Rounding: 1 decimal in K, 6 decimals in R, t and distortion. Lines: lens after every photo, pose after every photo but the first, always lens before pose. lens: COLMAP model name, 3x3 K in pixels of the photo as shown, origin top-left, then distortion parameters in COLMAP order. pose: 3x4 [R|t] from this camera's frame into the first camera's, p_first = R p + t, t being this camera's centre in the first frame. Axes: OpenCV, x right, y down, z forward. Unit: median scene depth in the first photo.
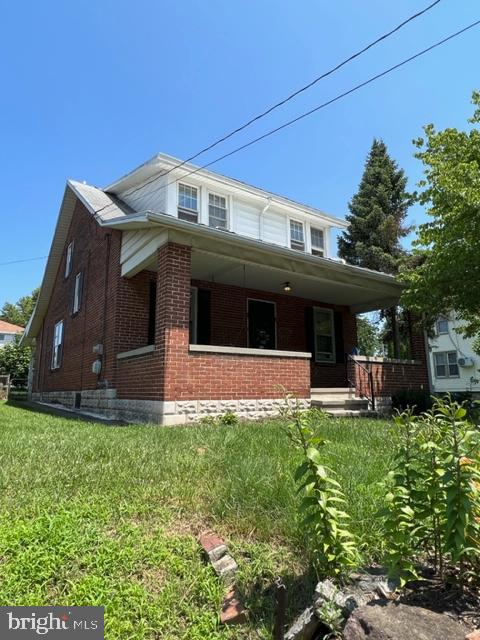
lens RADIAL K [[393.2, 0, 240.0], [0, 393.2, 314.8], [0, 0, 1]] dist [0.001752, -0.000226]
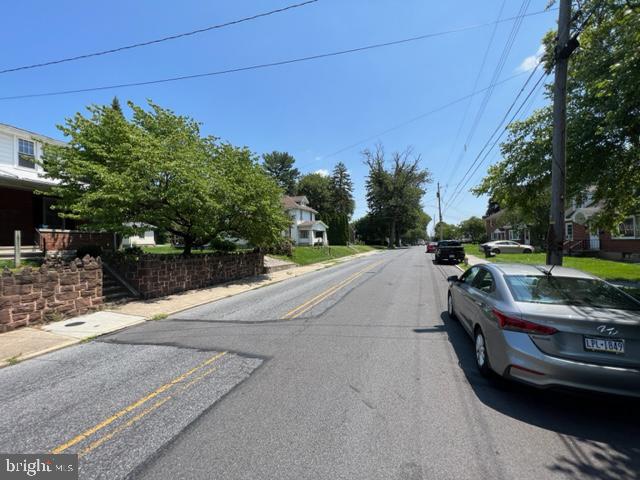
lens RADIAL K [[256.6, 0, 321.6], [0, 256.6, 241.6], [0, 0, 1]] dist [-0.001636, 0.000632]
pose [[0.788365, -0.008122, 0.615154, 0.661523], [-0.098462, 0.985358, 0.139196, -0.152564], [-0.607277, -0.170306, 0.776022, -0.843760]]
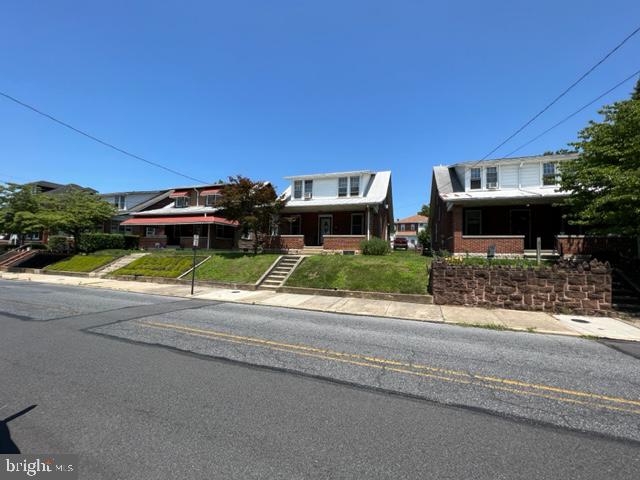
lens RADIAL K [[256.6, 0, 322.0], [0, 256.6, 241.4], [0, 0, 1]] dist [-0.001636, 0.000632]
pose [[0.595346, -0.015444, -0.803321, 0.725258], [0.133865, 0.987748, 0.080218, -0.169020], [0.792239, -0.155294, 0.590119, -0.969791]]
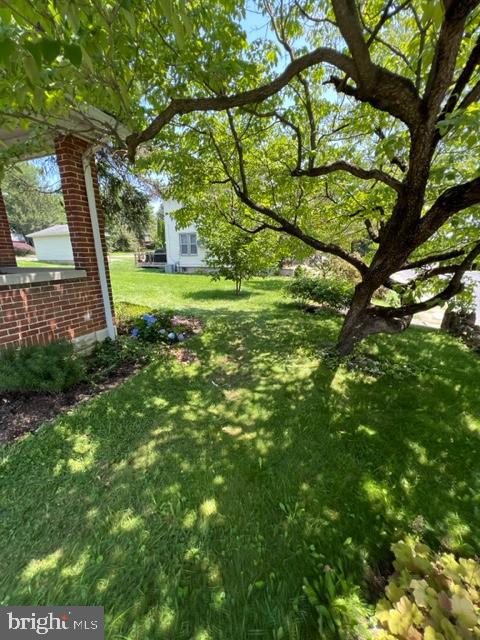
lens RADIAL K [[256.6, 0, 240.9], [0, 256.6, 322.4], [0, 0, 1]] dist [-0.001636, 0.000632]
pose [[0.815589, -0.148791, 0.559175, 0.554994], [-0.112398, 0.907228, 0.405343, 0.018077], [-0.567611, -0.393443, 0.723201, 0.779637]]
